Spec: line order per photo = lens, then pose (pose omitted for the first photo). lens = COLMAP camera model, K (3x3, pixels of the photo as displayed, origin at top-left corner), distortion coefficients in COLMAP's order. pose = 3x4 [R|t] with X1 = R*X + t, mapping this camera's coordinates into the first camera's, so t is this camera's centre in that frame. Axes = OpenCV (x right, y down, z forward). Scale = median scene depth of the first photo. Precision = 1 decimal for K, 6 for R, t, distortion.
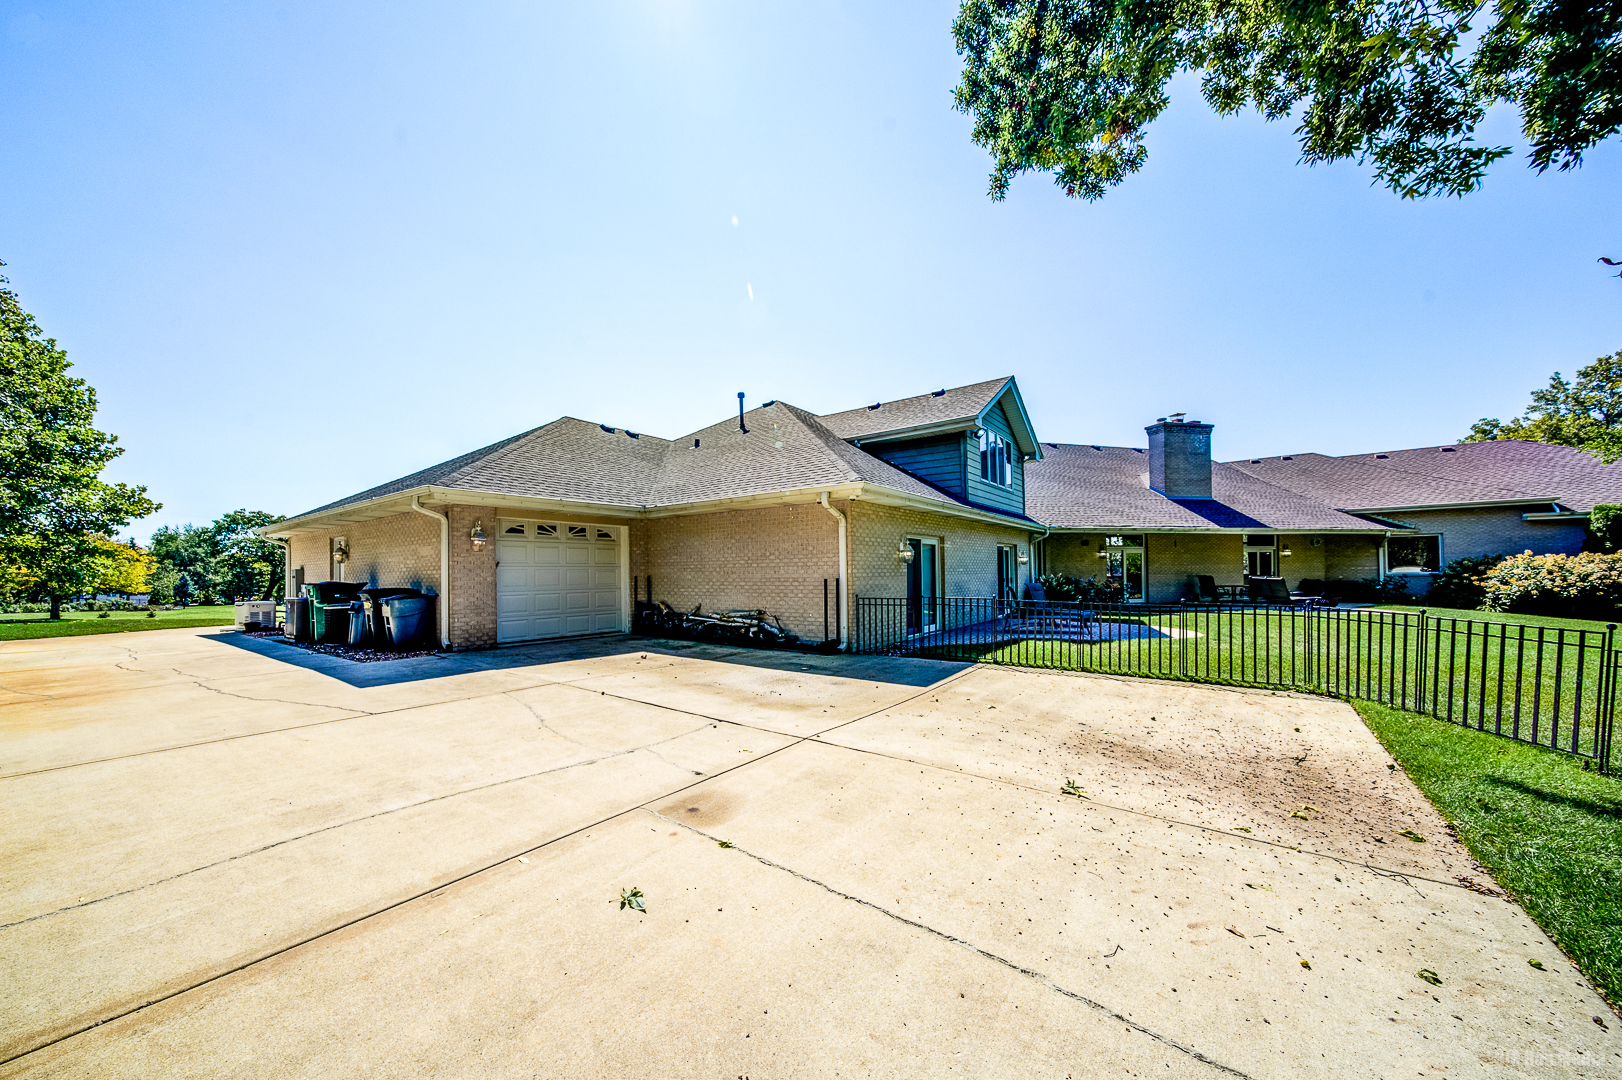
lens RADIAL K [[551.8, 0, 818.0], [0, 551.8, 570.2], [0, 0, 1]] dist [0.000625, 0.000123]
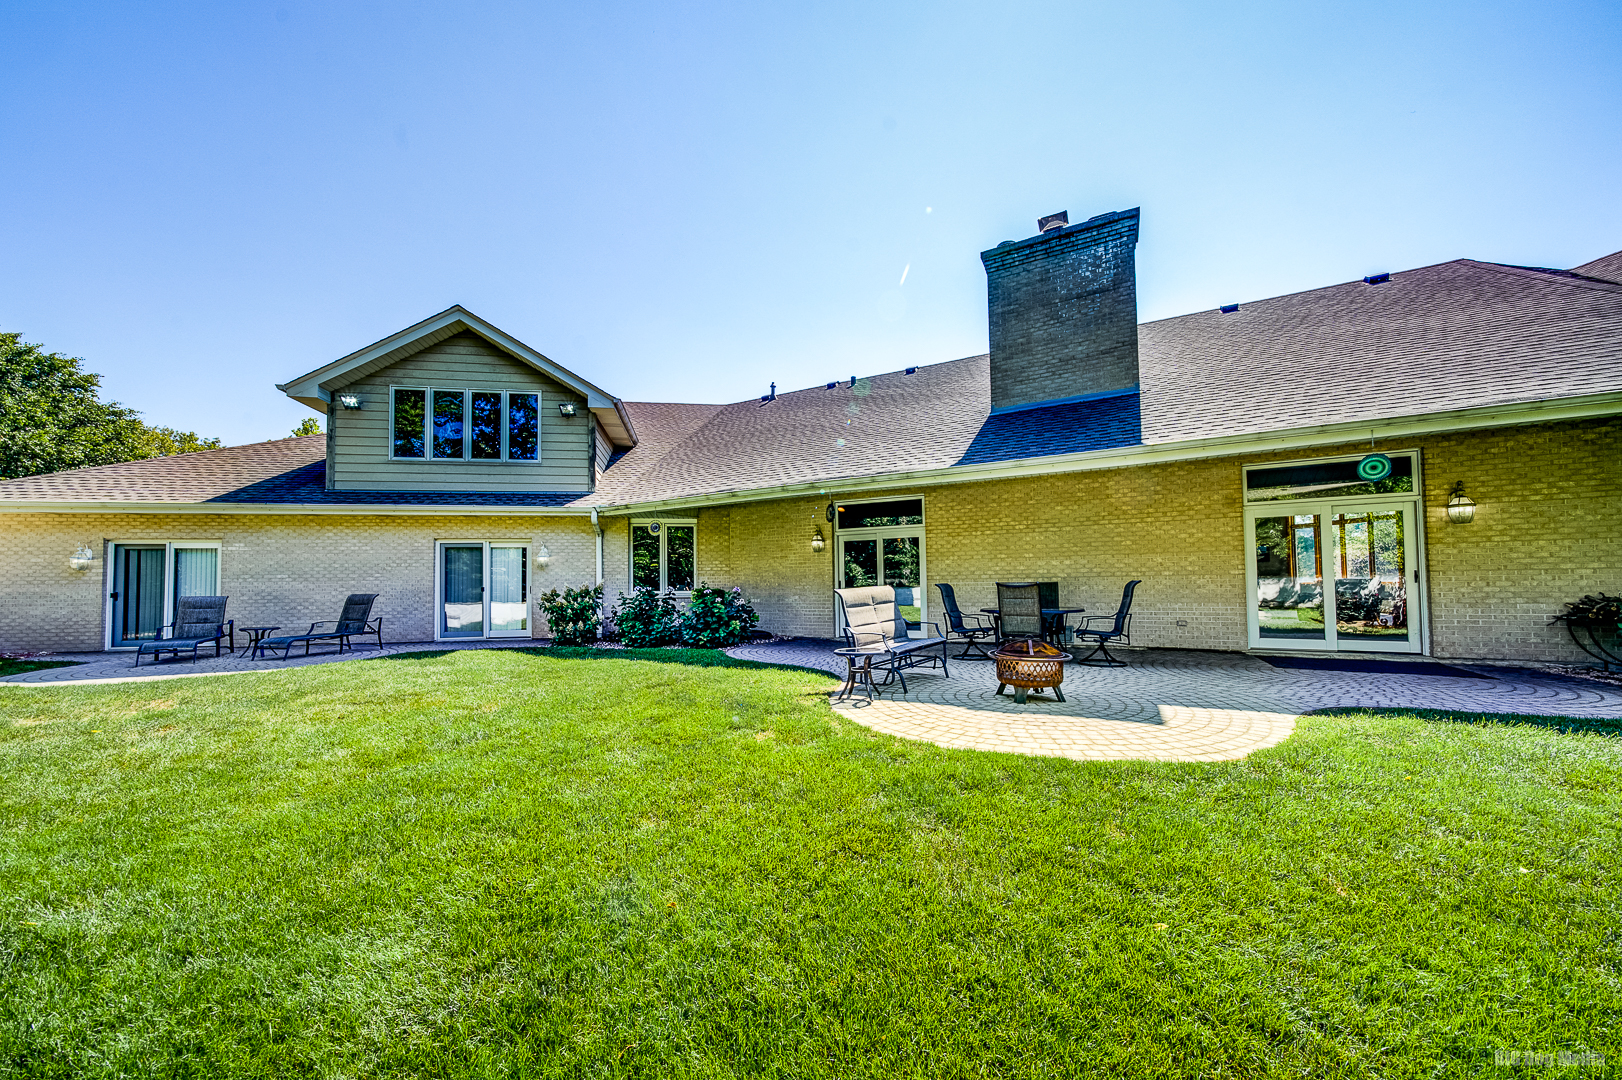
lens RADIAL K [[551.8, 0, 818.0], [0, 551.8, 570.2], [0, 0, 1]] dist [0.000625, 0.000123]
pose [[0.731012, -0.010823, -0.682279, 0.885315], [0.007085, 0.999941, -0.008272, 0.001752], [0.682328, 0.001213, 0.731046, 0.602018]]
